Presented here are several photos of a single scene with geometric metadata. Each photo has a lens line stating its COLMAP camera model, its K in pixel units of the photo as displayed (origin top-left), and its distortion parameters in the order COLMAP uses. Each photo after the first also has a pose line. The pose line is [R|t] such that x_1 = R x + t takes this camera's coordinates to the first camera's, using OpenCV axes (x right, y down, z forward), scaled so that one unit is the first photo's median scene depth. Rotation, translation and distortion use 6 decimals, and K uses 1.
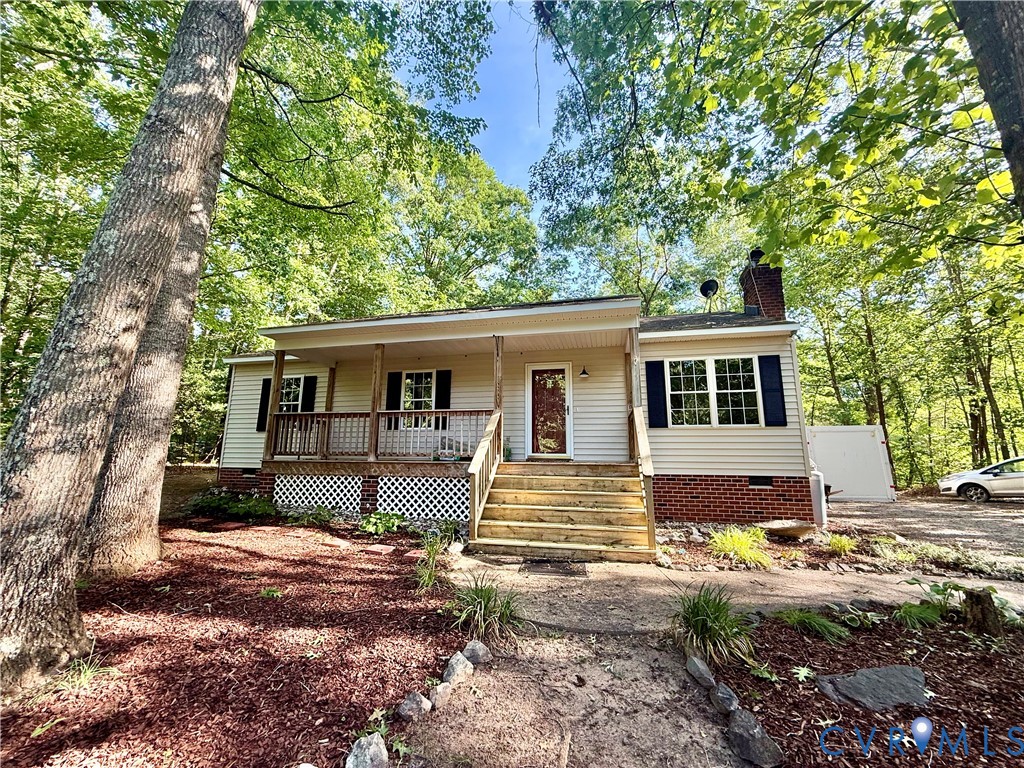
lens RADIAL K [[410.4, 0, 512.0], [0, 410.4, 384.0], [0, 0, 1]] dist [0.000029, -0.000012]
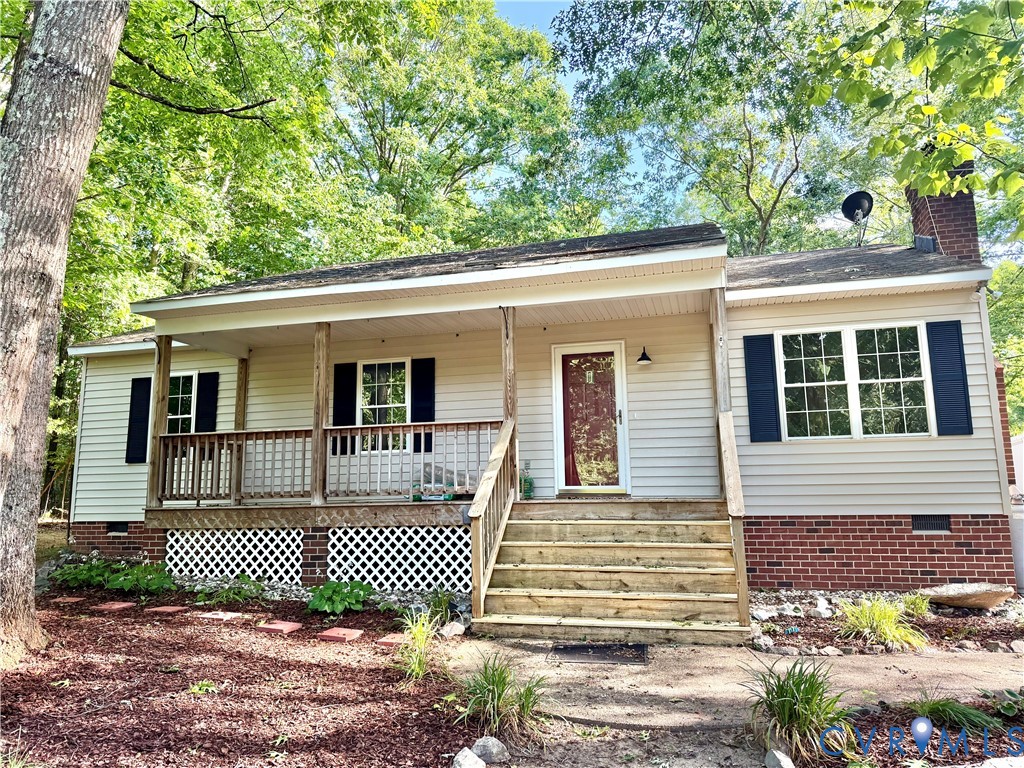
lens RADIAL K [[705.4, 0, 512.0], [0, 705.4, 384.0], [0, 0, 1]] dist [0.092578, -0.114153]
pose [[0.999059, -0.028848, -0.032382, 0.006484], [0.029566, 0.999322, 0.021943, -0.018054], [0.031727, -0.022880, 0.999235, -0.107394]]
